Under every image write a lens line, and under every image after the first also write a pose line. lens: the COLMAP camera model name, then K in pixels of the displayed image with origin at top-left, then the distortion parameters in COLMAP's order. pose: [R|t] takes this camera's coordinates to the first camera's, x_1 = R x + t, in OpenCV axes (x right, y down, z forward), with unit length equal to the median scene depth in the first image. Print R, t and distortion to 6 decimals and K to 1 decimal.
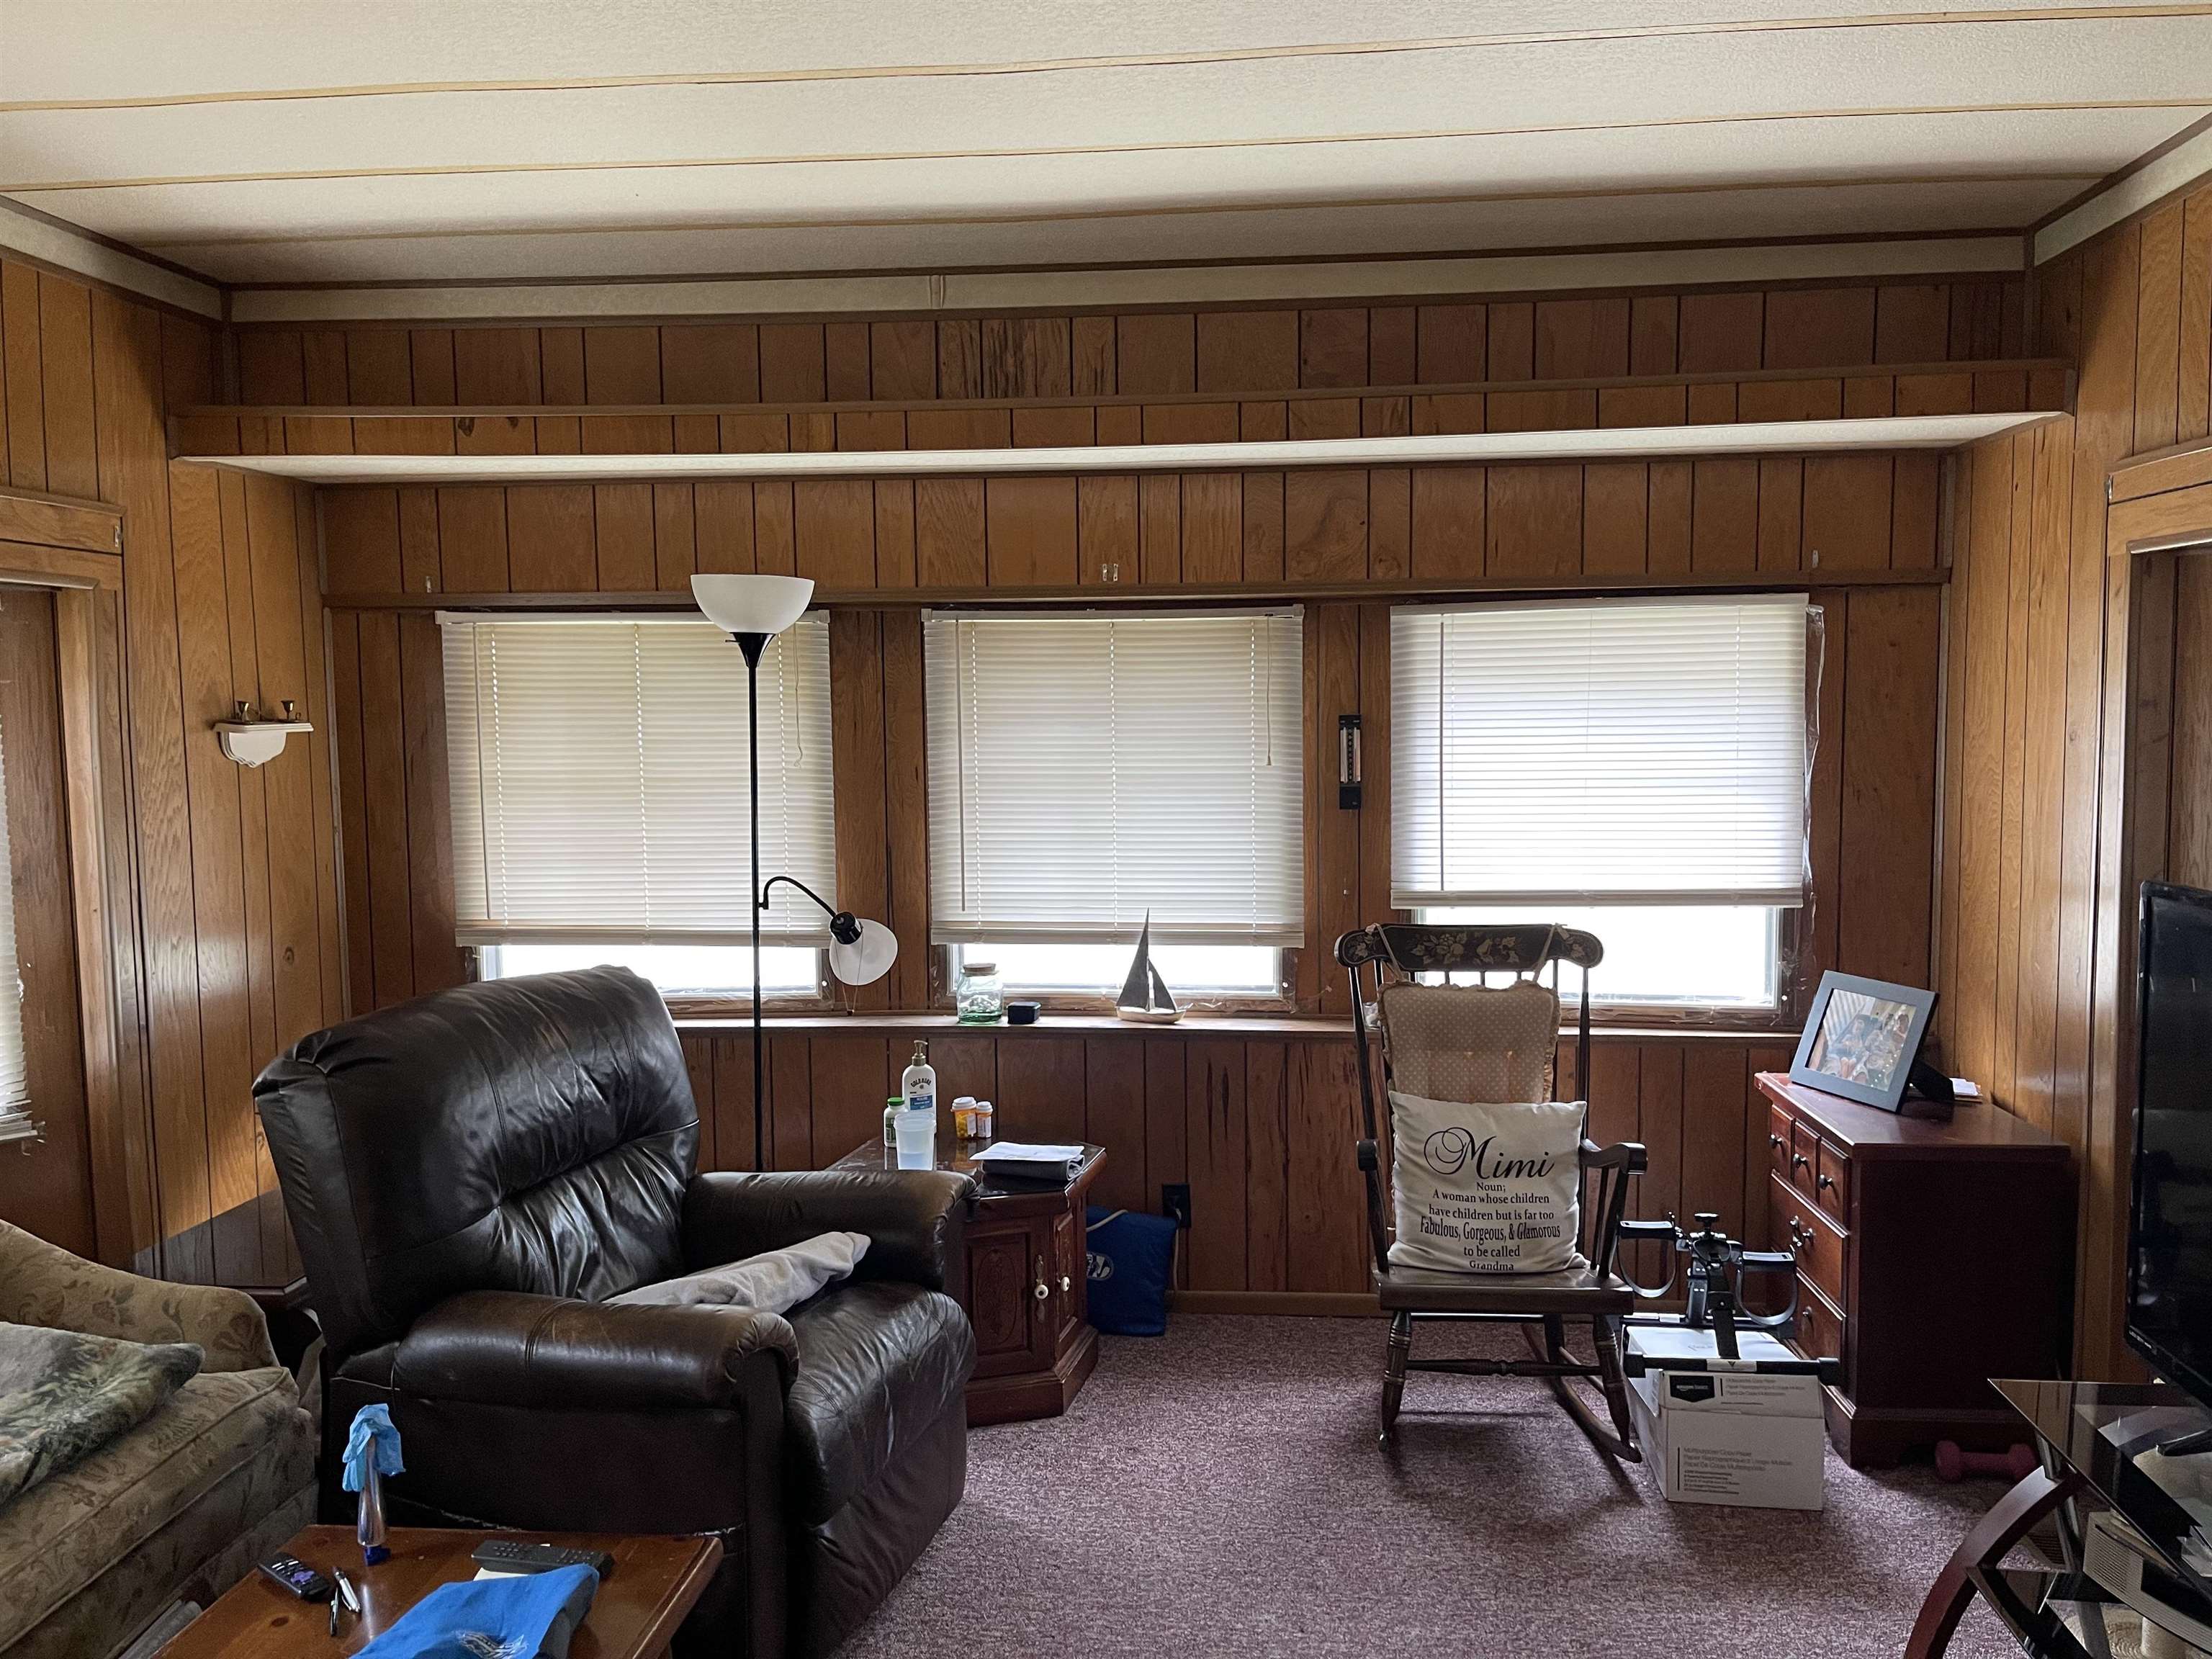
lens RADIAL K [[1654.8, 0, 1106.0], [0, 1654.8, 829.5], [0, 0, 1]] dist [0.038816, -0.065996]
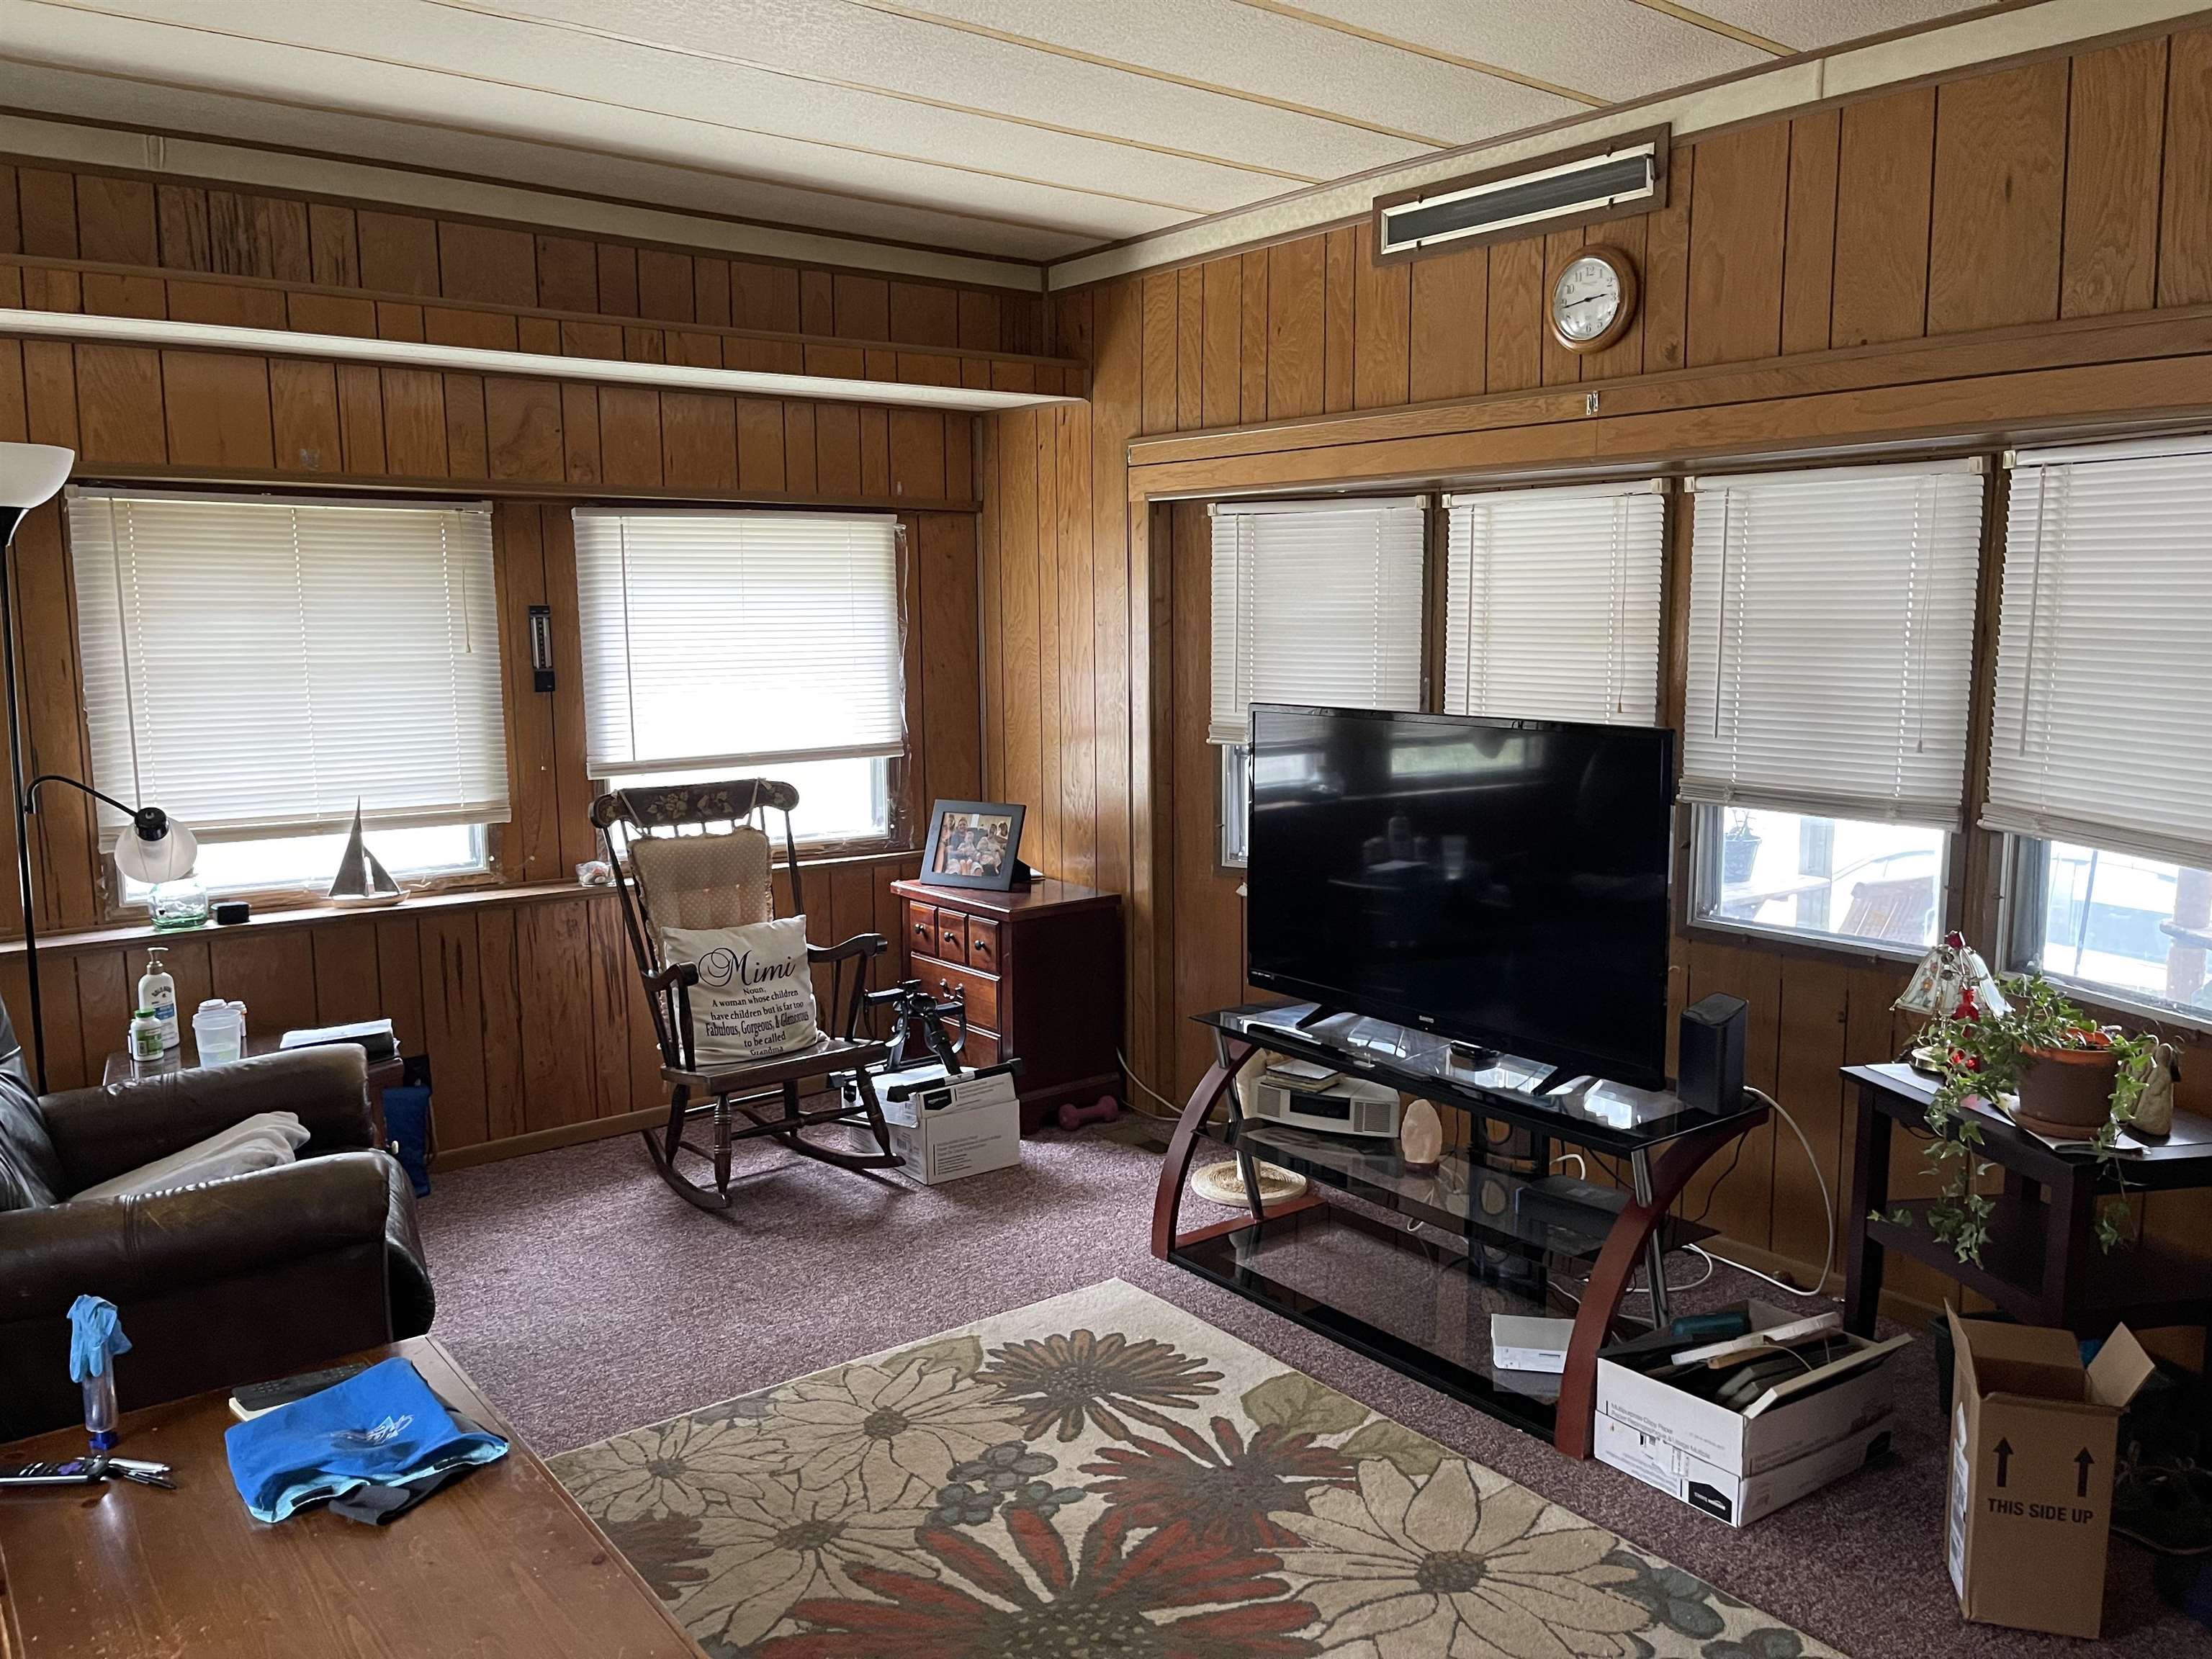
lens RADIAL K [[1726.3, 0, 1106.0], [0, 1726.3, 829.5], [0, 0, 1]] dist [0.048921, -0.115962]
pose [[0.709160, -0.081513, 0.700320, -0.440500], [0.048785, 0.996587, 0.066596, 0.022225], [-0.703358, -0.013062, 0.710716, -0.086346]]
